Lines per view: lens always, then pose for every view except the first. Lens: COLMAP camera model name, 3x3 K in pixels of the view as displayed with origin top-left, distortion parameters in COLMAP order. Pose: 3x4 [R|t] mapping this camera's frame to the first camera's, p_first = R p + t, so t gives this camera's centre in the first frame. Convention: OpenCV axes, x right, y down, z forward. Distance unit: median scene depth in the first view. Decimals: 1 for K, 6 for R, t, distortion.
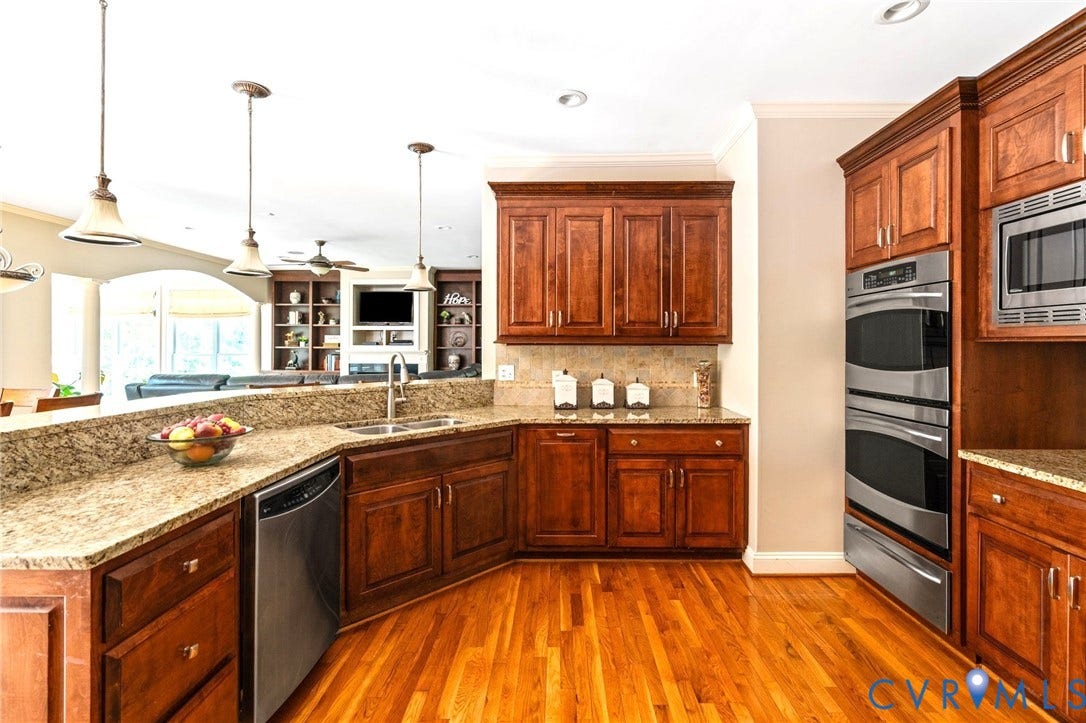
lens RADIAL K [[493.2, 0, 547.0], [0, 493.2, 346.6], [0, 0, 1]] dist [-0.010945, 0.001630]
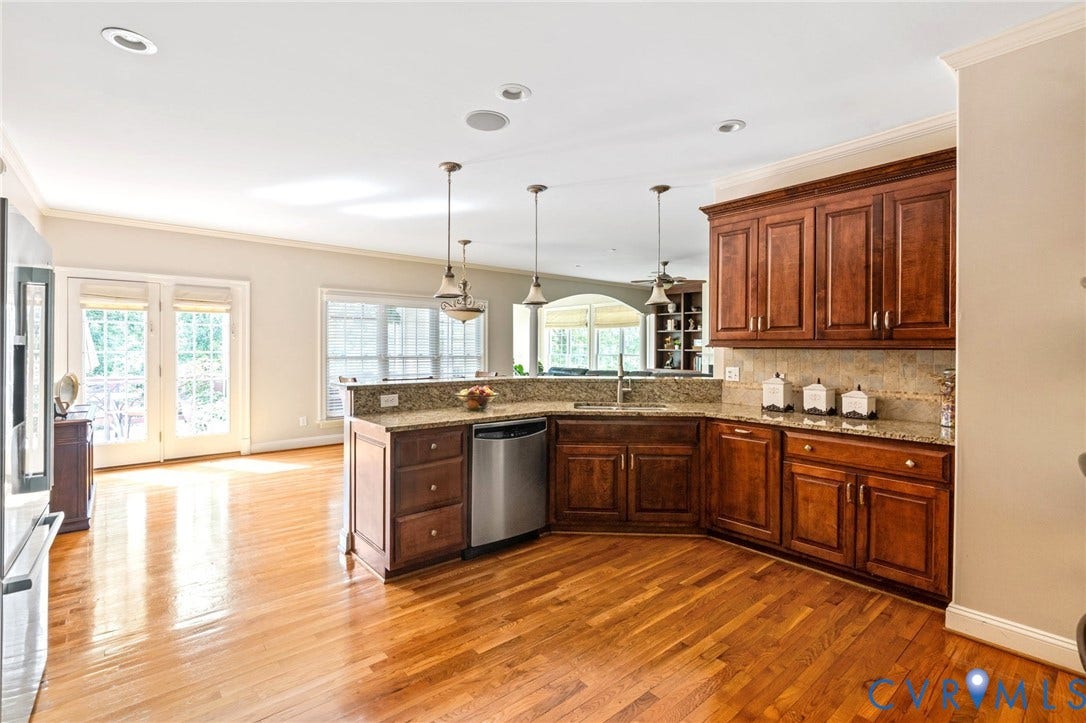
lens RADIAL K [[493.2, 0, 546.4], [0, 493.2, 352.0], [0, 0, 1]] dist [-0.010945, 0.001630]
pose [[0.663194, 0.008569, -0.748399, 0.518681], [-0.004803, 0.999963, 0.007193, -0.001615], [0.748432, -0.001176, 0.663210, -0.038711]]
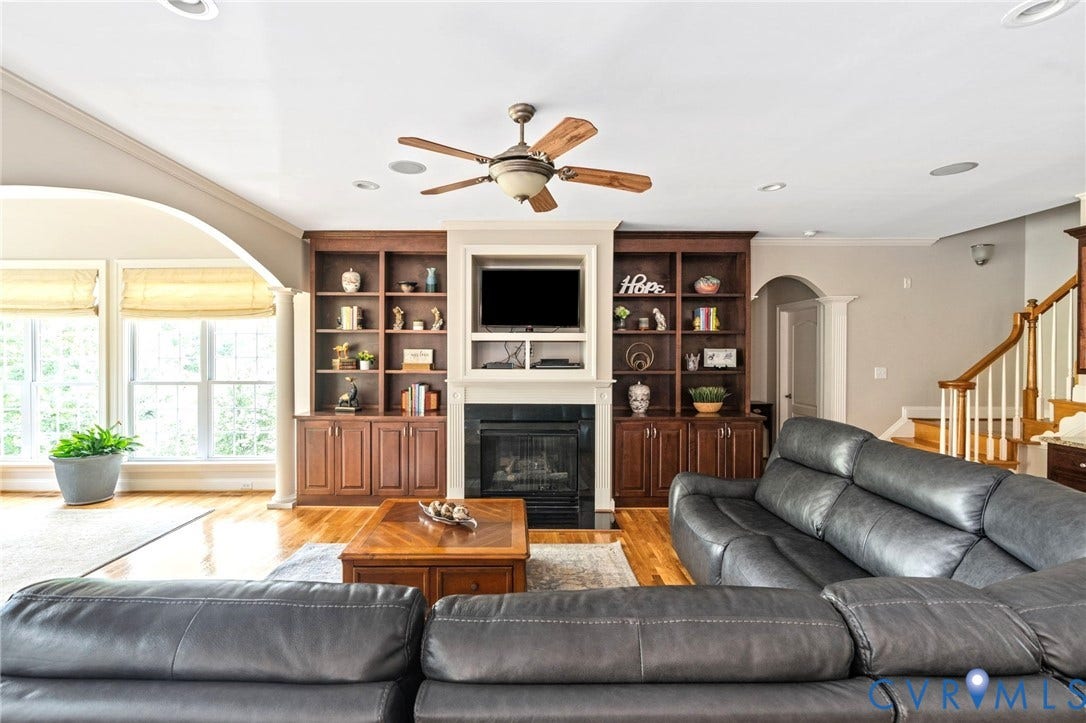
lens RADIAL K [[450.4, 0, 540.4], [0, 450.4, 356.0], [0, 0, 1]] dist [0.000108, -0.000042]
pose [[0.999800, 0.000675, 0.019963, -0.904785], [-0.000791, 0.999983, 0.005775, -0.054707], [-0.019959, -0.005790, 0.999784, 1.426195]]
